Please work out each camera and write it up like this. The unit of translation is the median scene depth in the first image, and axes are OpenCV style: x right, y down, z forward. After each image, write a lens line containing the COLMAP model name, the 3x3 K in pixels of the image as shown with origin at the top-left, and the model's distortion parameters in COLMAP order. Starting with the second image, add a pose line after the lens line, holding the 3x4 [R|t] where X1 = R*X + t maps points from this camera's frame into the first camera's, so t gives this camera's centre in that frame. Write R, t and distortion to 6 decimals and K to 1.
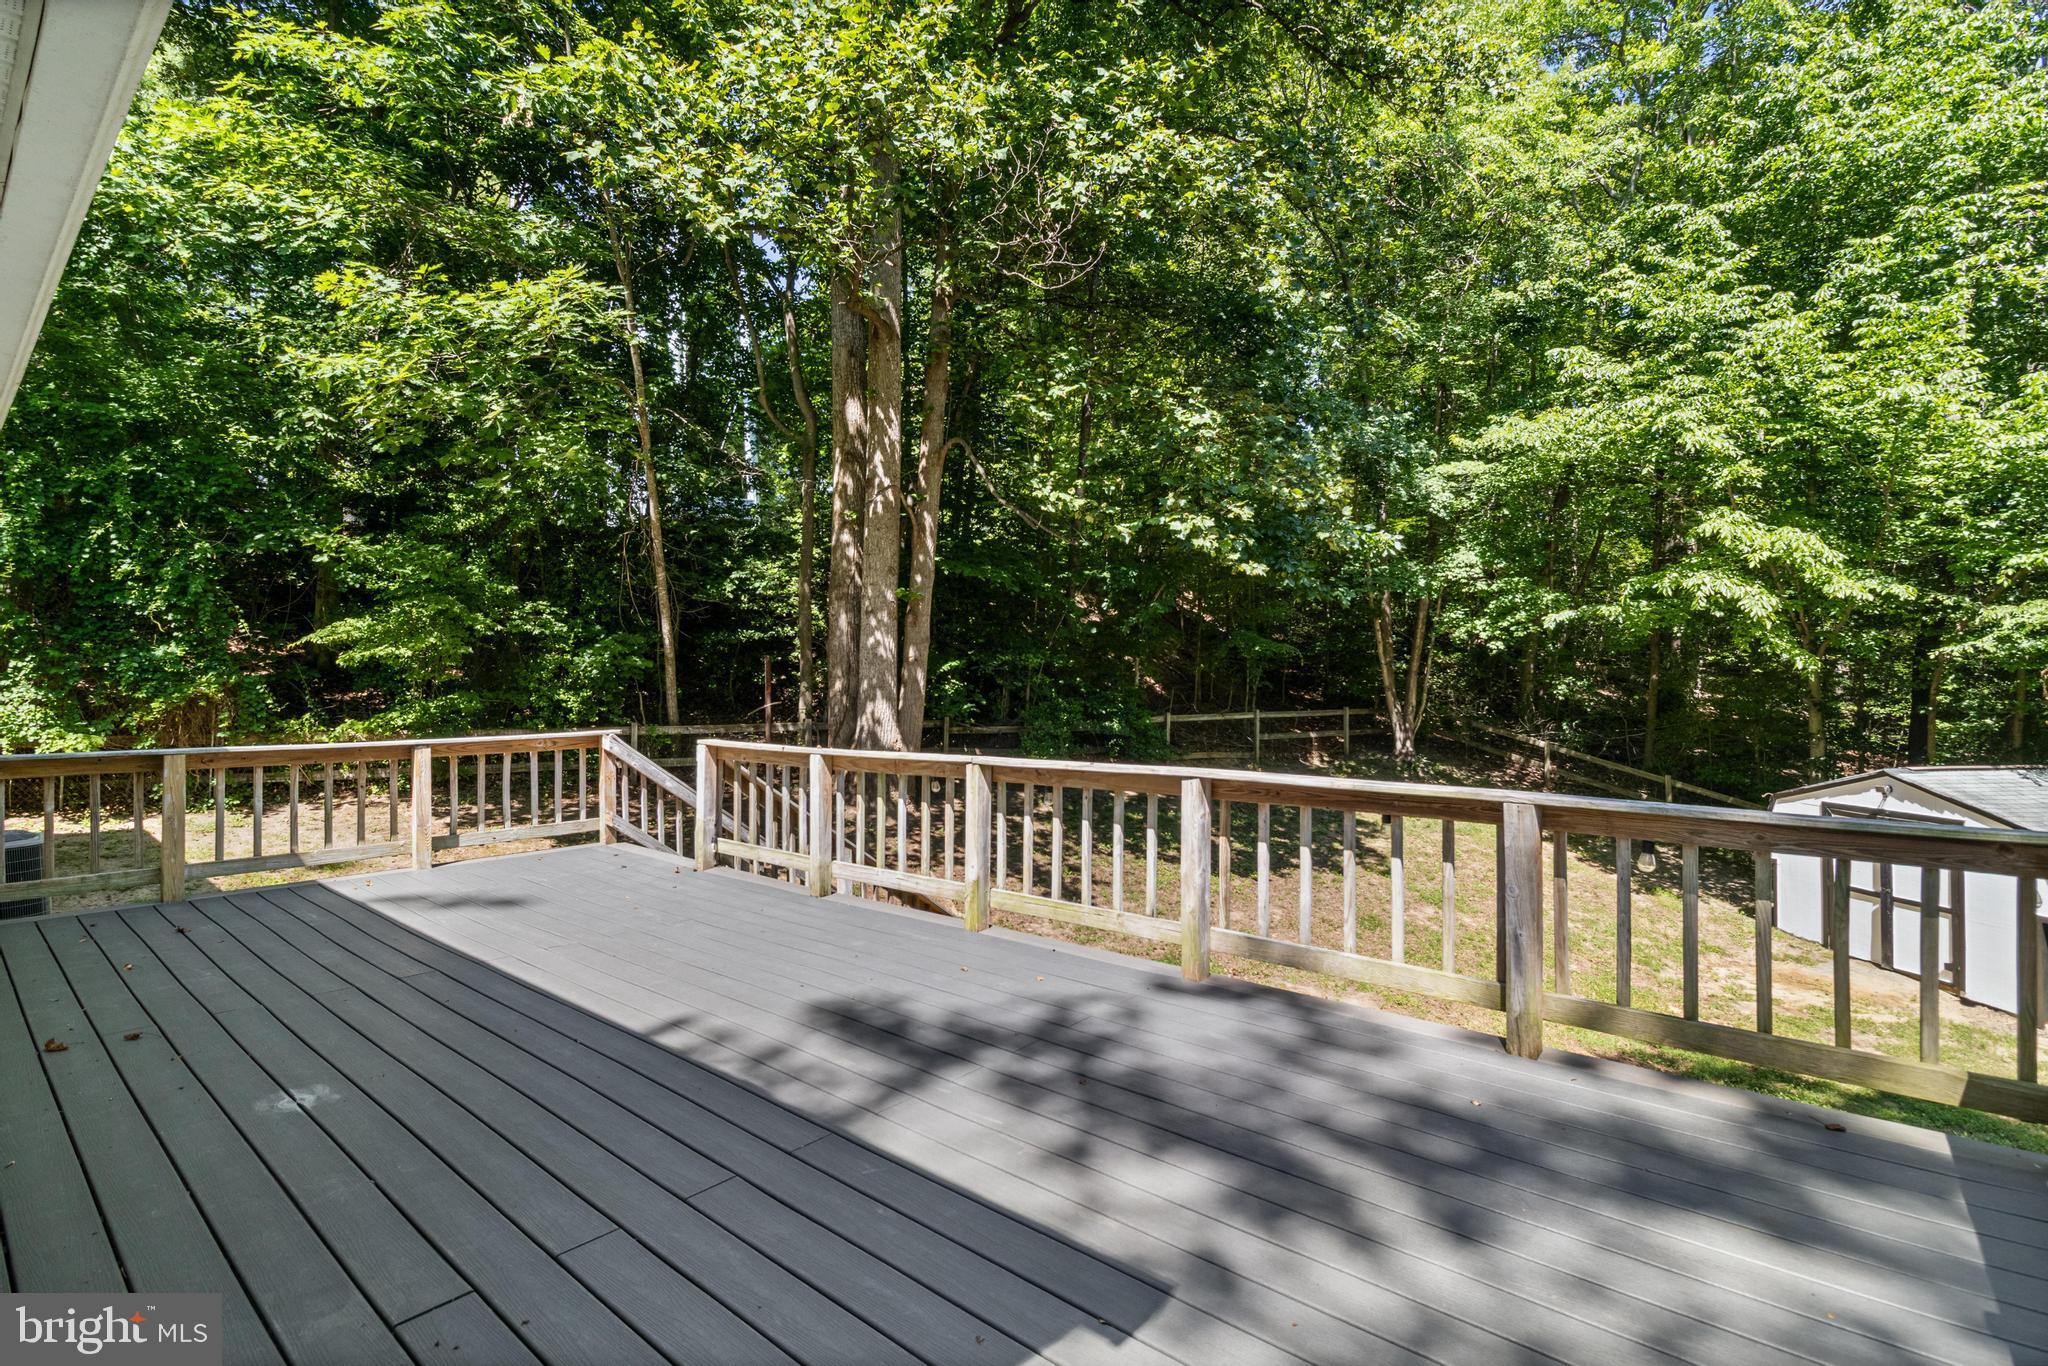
lens RADIAL K [[946.5, 0, 1030.6], [0, 946.5, 674.0], [0, 0, 1]] dist [0.002049, -0.000298]
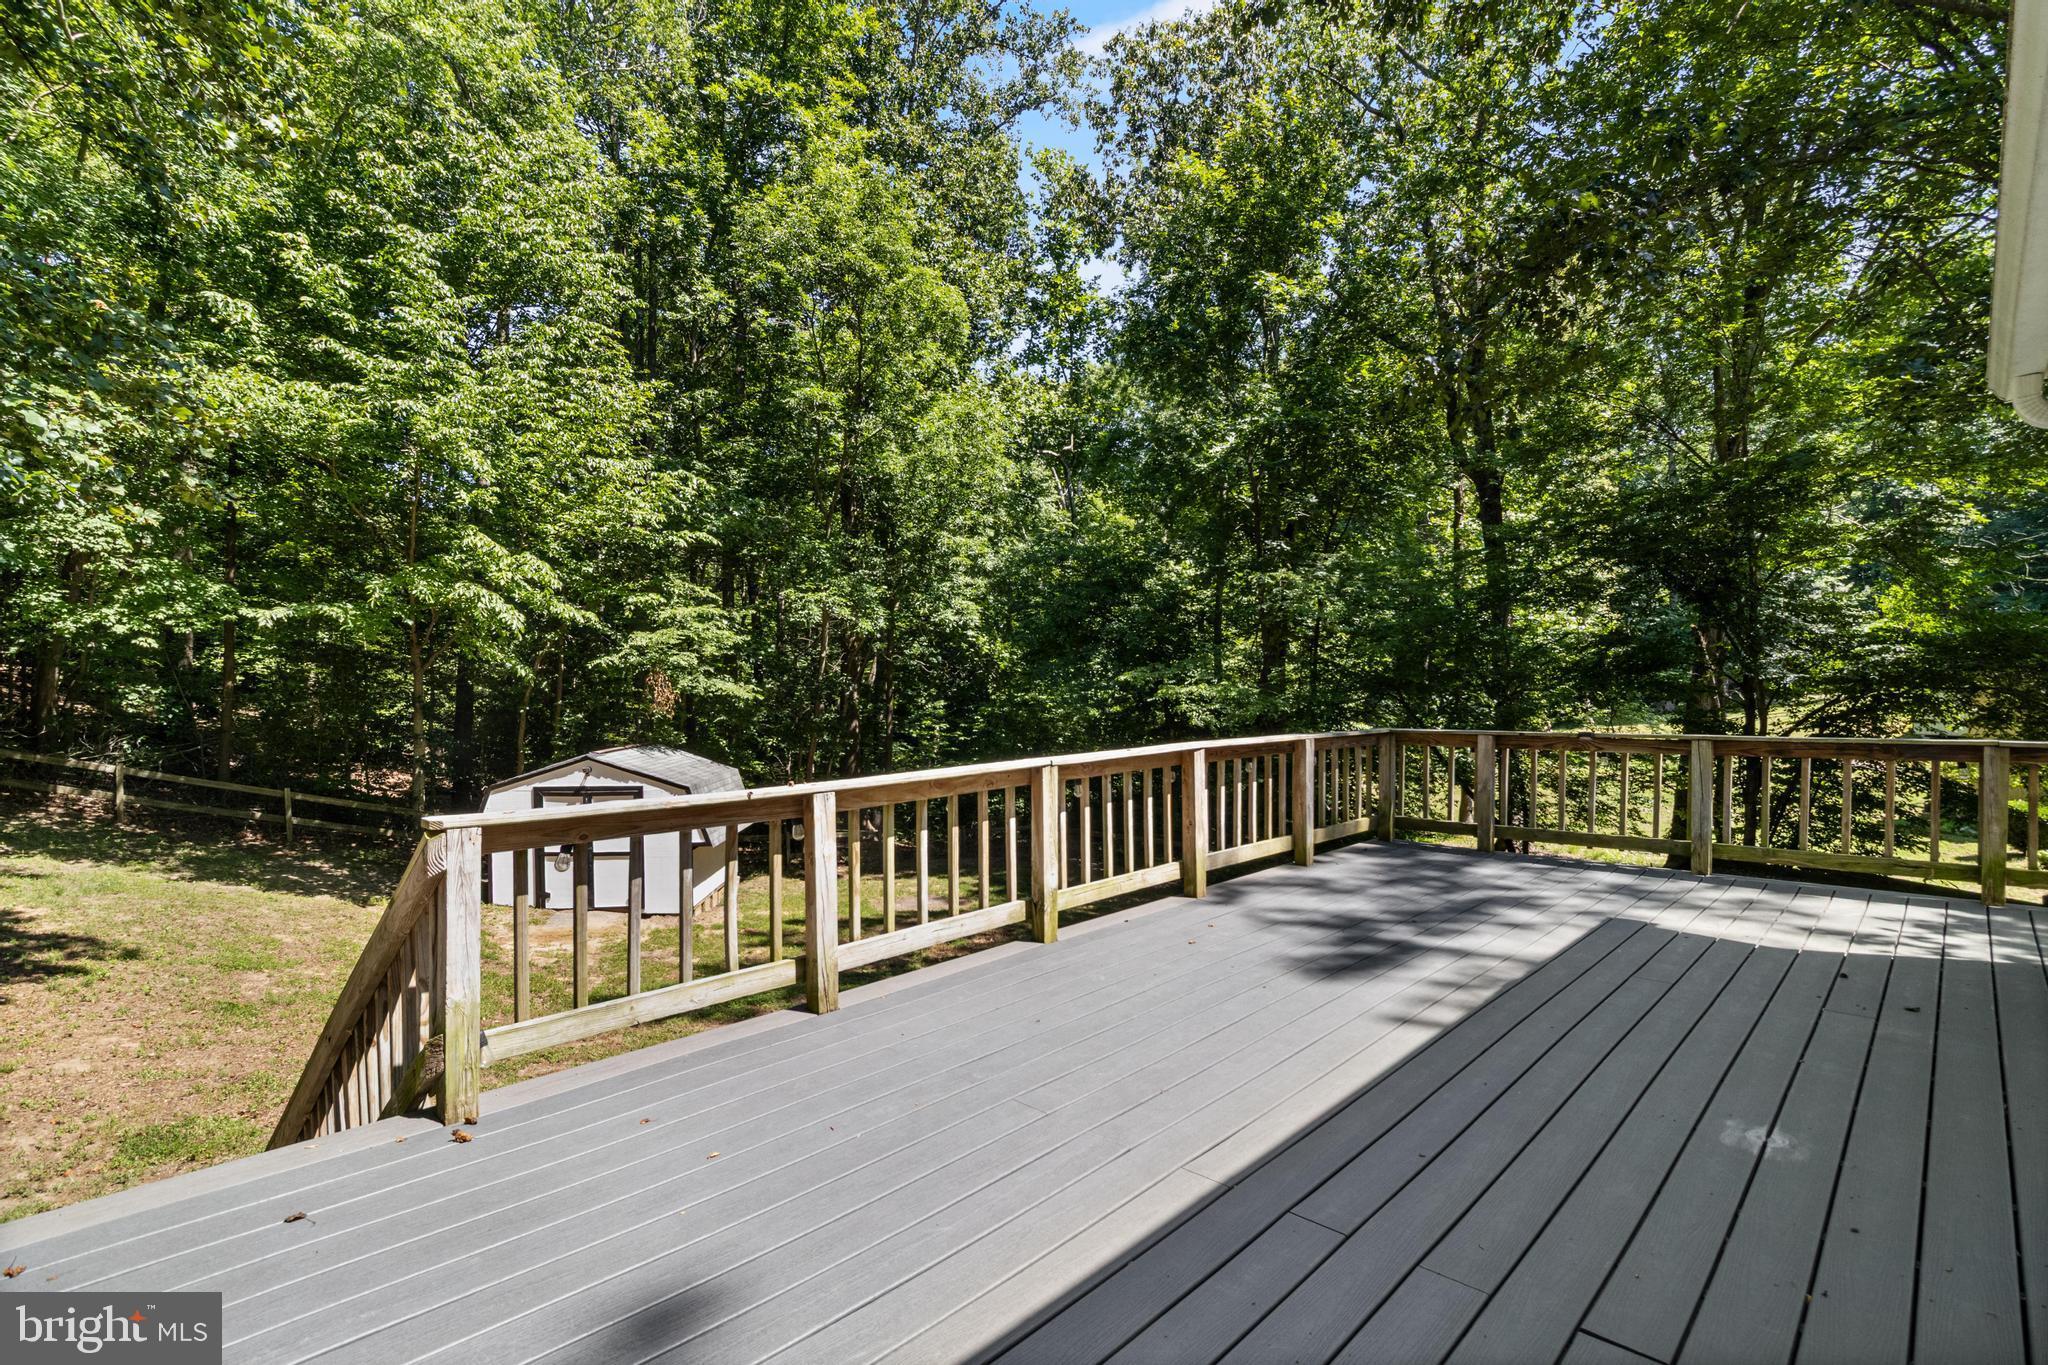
lens RADIAL K [[960.1, 0, 1012.6], [0, 960.1, 694.5], [0, 0, 1]] dist [0.000491, -0.000012]
pose [[0.083689, -0.012732, 0.996411, -0.344486], [0.000653, 0.999919, 0.012722, 0.003653], [-0.996492, -0.000414, 0.083691, 0.324732]]
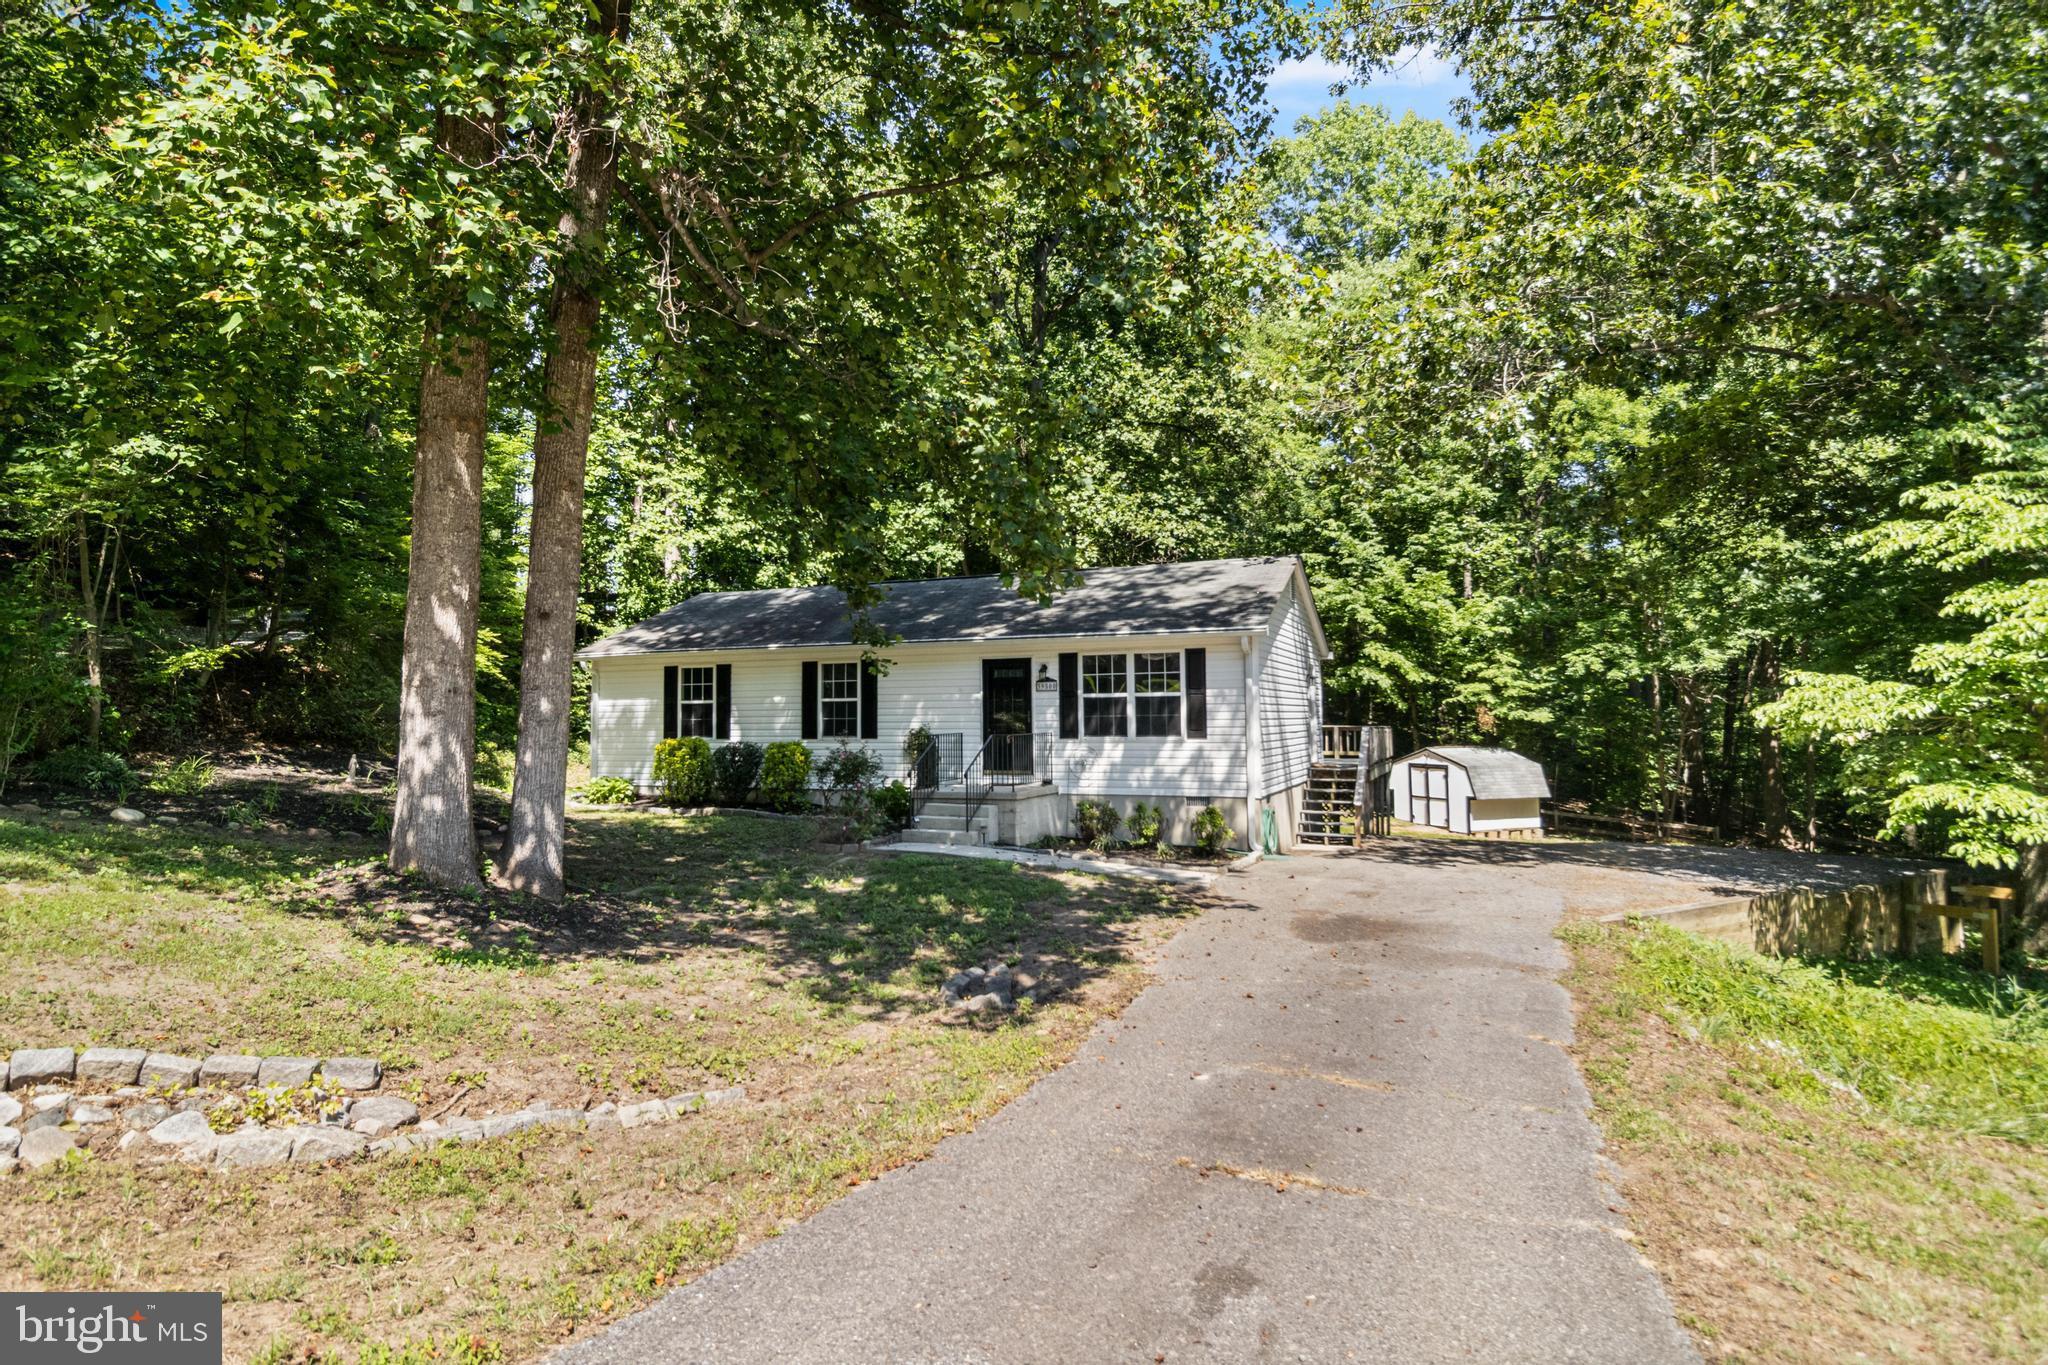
lens RADIAL K [[1116.1, 0, 1022.1], [0, 1116.1, 655.4], [0, 0, 1]] dist [-0.000234, 0.000043]
pose [[0.953010, 0.007996, 0.302832, -1.086244], [0.004407, 0.999180, -0.040251, -0.034058], [-0.302906, 0.039694, 0.952193, -1.593402]]
